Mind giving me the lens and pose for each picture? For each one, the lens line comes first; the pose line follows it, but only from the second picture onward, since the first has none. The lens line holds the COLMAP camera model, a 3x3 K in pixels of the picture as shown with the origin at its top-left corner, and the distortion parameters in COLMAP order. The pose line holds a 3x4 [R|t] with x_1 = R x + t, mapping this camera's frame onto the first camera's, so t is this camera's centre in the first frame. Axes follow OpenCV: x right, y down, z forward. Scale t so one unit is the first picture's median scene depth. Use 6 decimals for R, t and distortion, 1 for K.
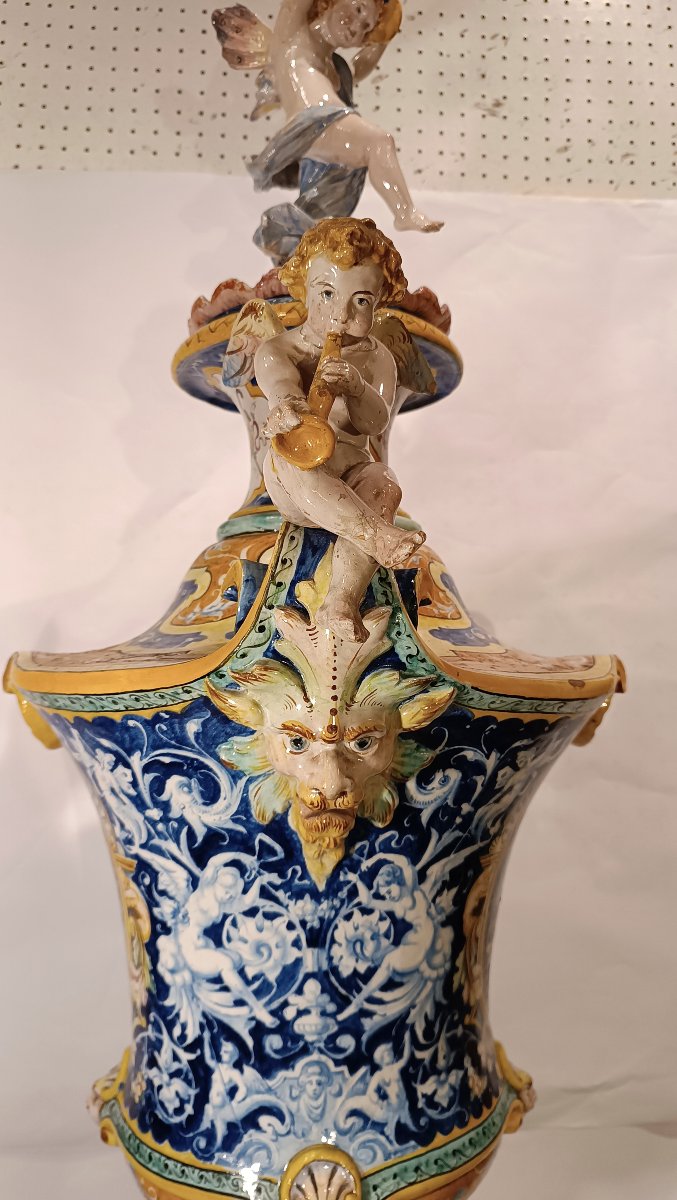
lens RADIAL K [[851.4, 0, 342.5], [0, 851.4, 597.6], [0, 0, 1]] dist [-0.004268, -0.007144]
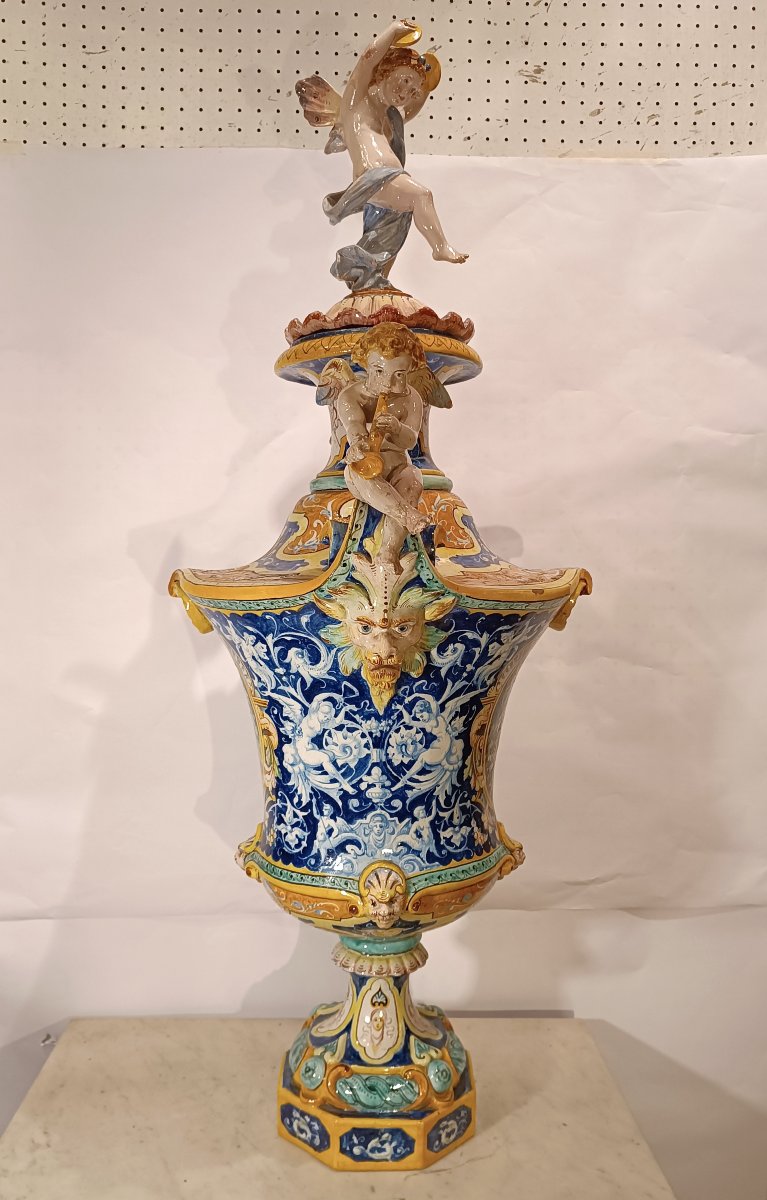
lens RADIAL K [[812.0, 0, 379.7], [0, 812.0, 619.5], [0, 0, 1]] dist [0.002763, -0.009628]
pose [[0.999206, -0.003226, -0.039711, 0.033349], [0.009377, 0.987763, 0.155683, -0.084035], [0.038723, -0.155931, 0.987009, -0.506227]]
